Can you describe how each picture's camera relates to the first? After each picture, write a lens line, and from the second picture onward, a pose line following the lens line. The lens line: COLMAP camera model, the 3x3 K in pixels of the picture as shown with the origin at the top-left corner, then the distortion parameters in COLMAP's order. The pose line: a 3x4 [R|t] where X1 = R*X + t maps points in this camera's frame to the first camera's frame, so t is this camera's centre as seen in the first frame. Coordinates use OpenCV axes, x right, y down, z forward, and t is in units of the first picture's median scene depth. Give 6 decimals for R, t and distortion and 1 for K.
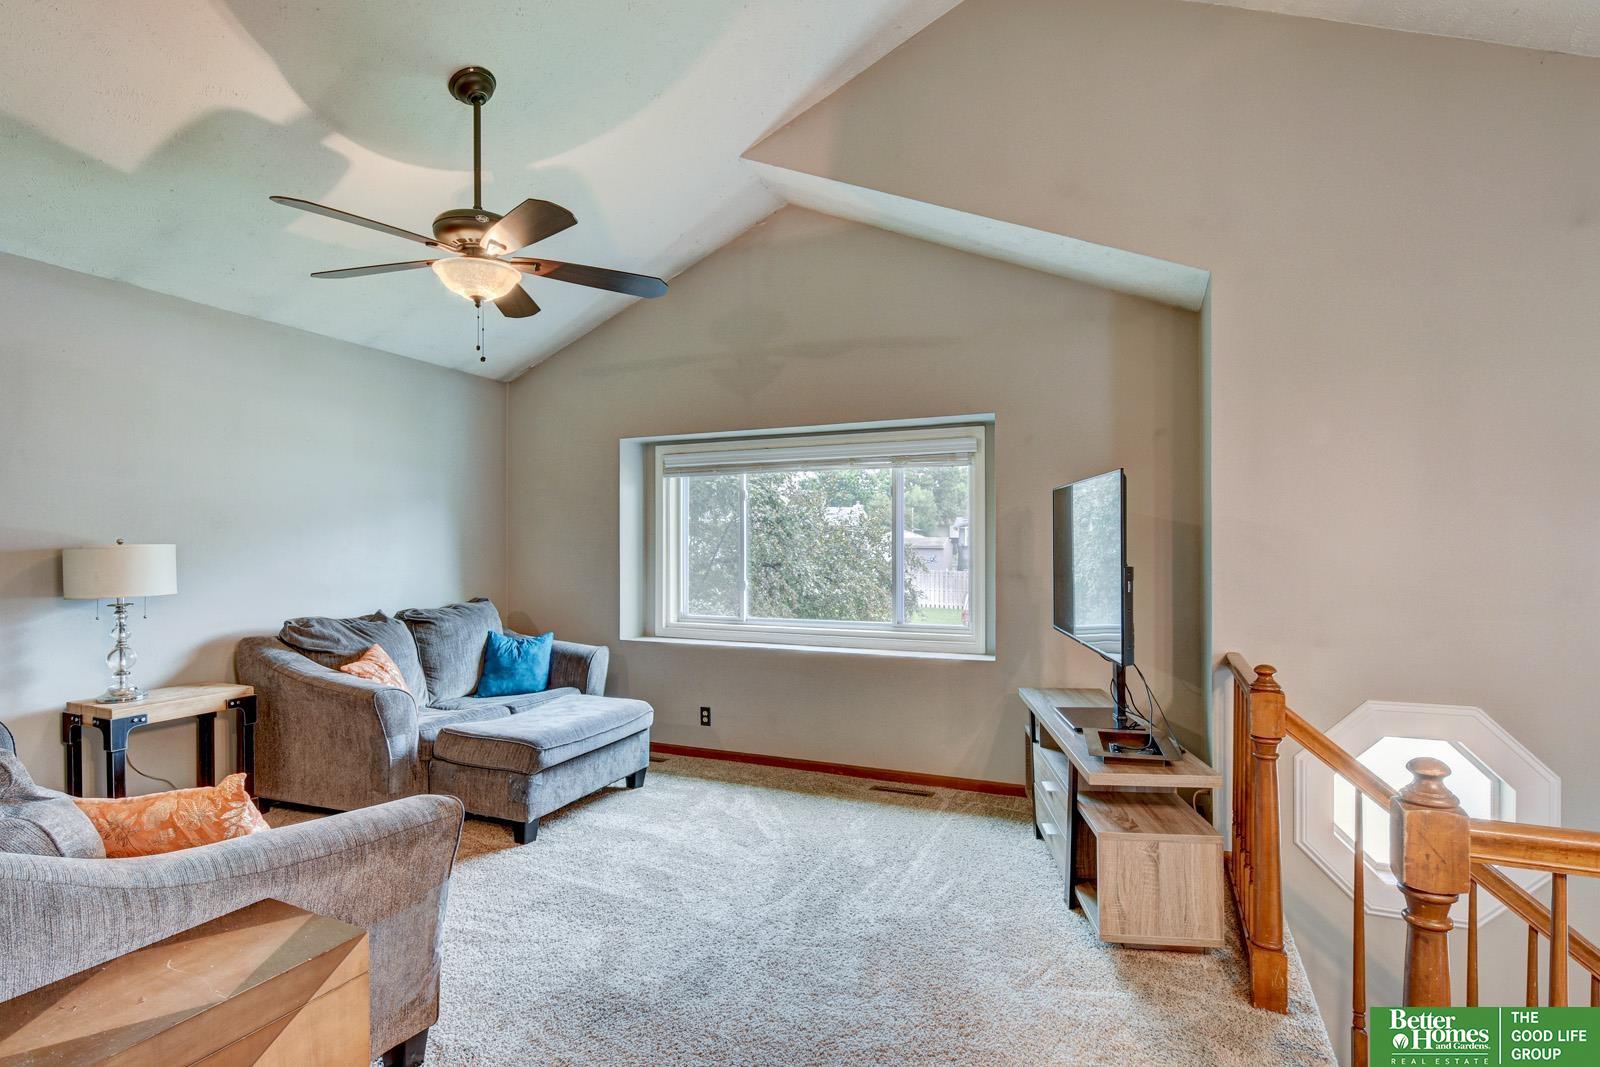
lens RADIAL K [[807.9, 0, 792.6], [0, 807.9, 536.9], [0, 0, 1]] dist [-0.002330, -0.001251]
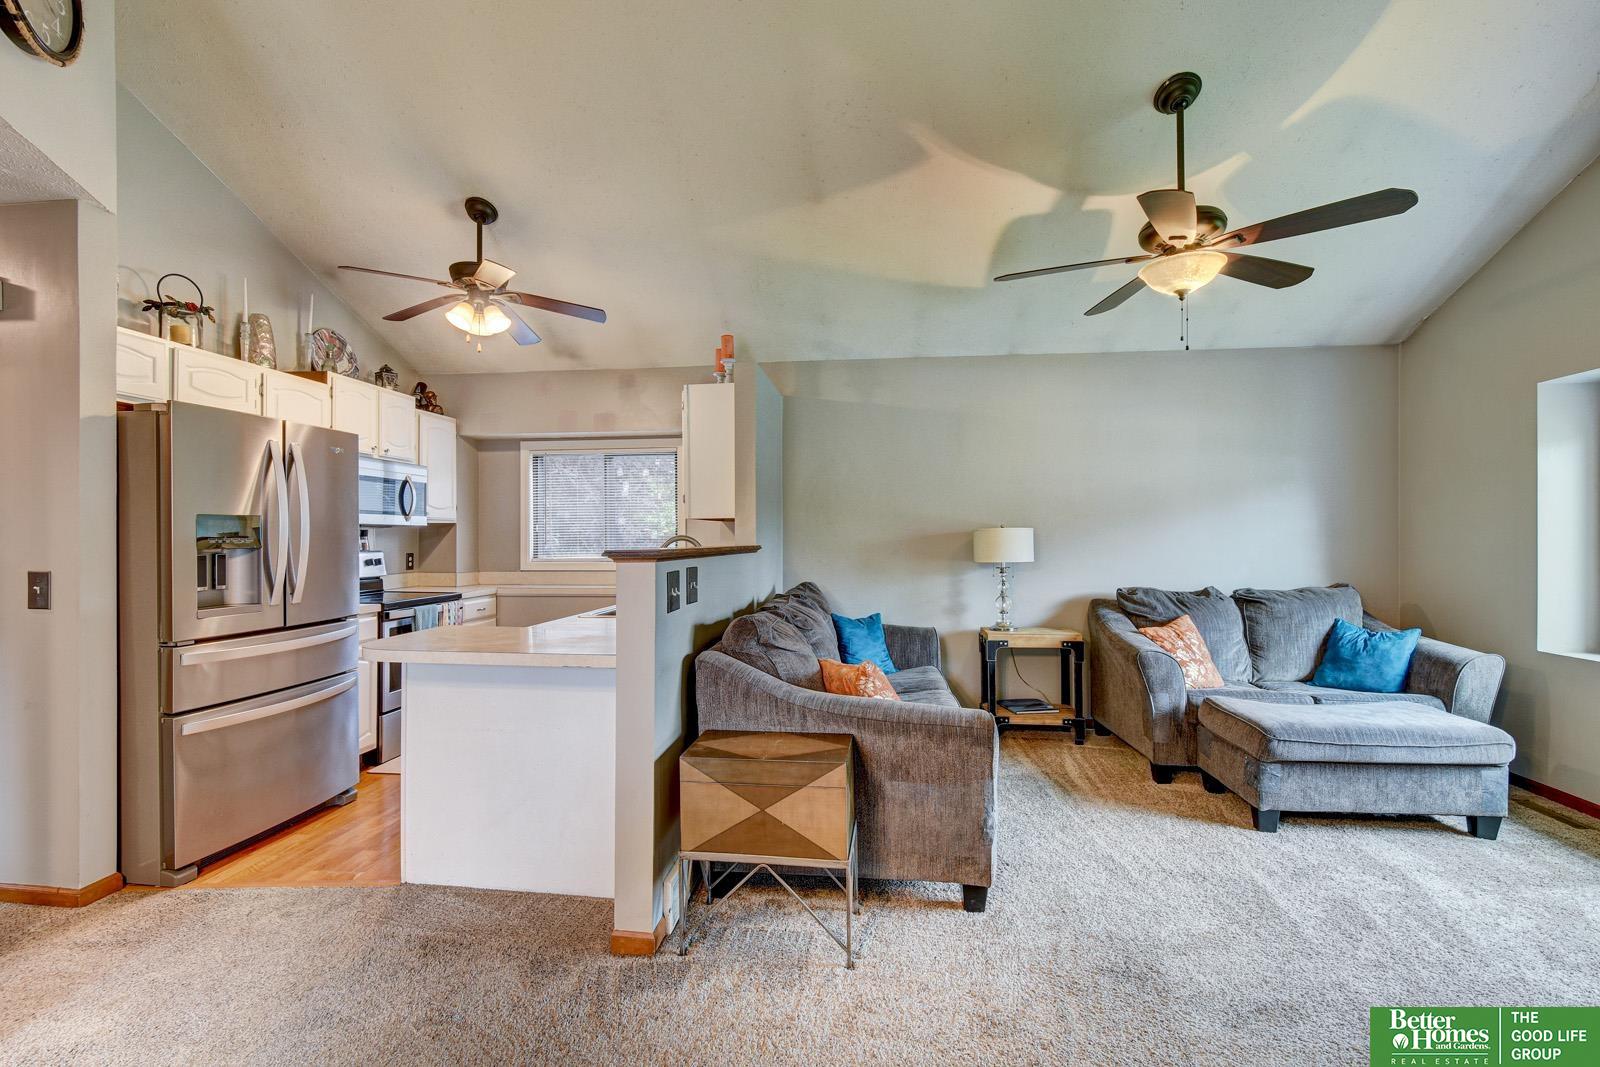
lens RADIAL K [[697.8, 0, 766.5], [0, 697.8, 538.9], [0, 0, 1]] dist [-0.001504, -0.003738]
pose [[0.278487, 0.002838, -0.960436, 0.269084], [0.011908, 0.999909, 0.006408, 0.013340], [0.960366, -0.013222, 0.278428, 0.172643]]
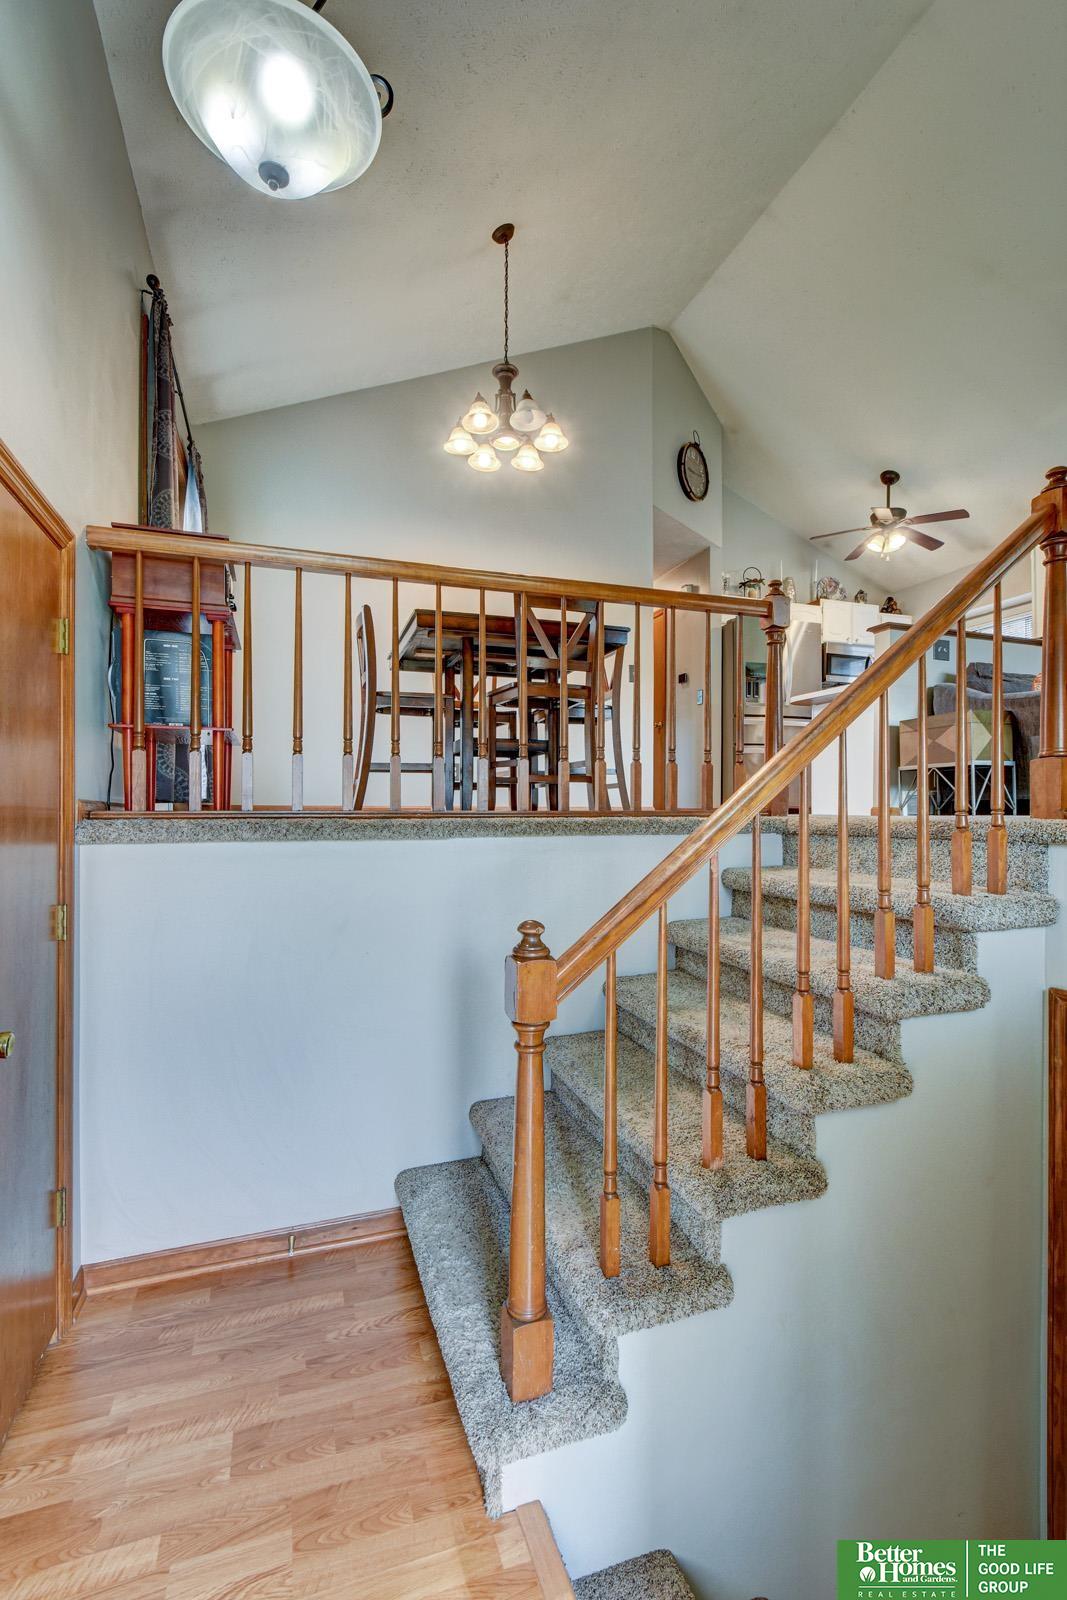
lens RADIAL K [[697.8, 0, 536.9], [0, 697.8, 806.2], [0, 0, 1]] dist [-0.001504, -0.003738]
pose [[-0.726560, -0.003354, -0.687095, 0.659961], [0.001683, 0.999976, -0.006661, 0.201281], [0.687101, -0.005996, -0.726537, 0.467572]]
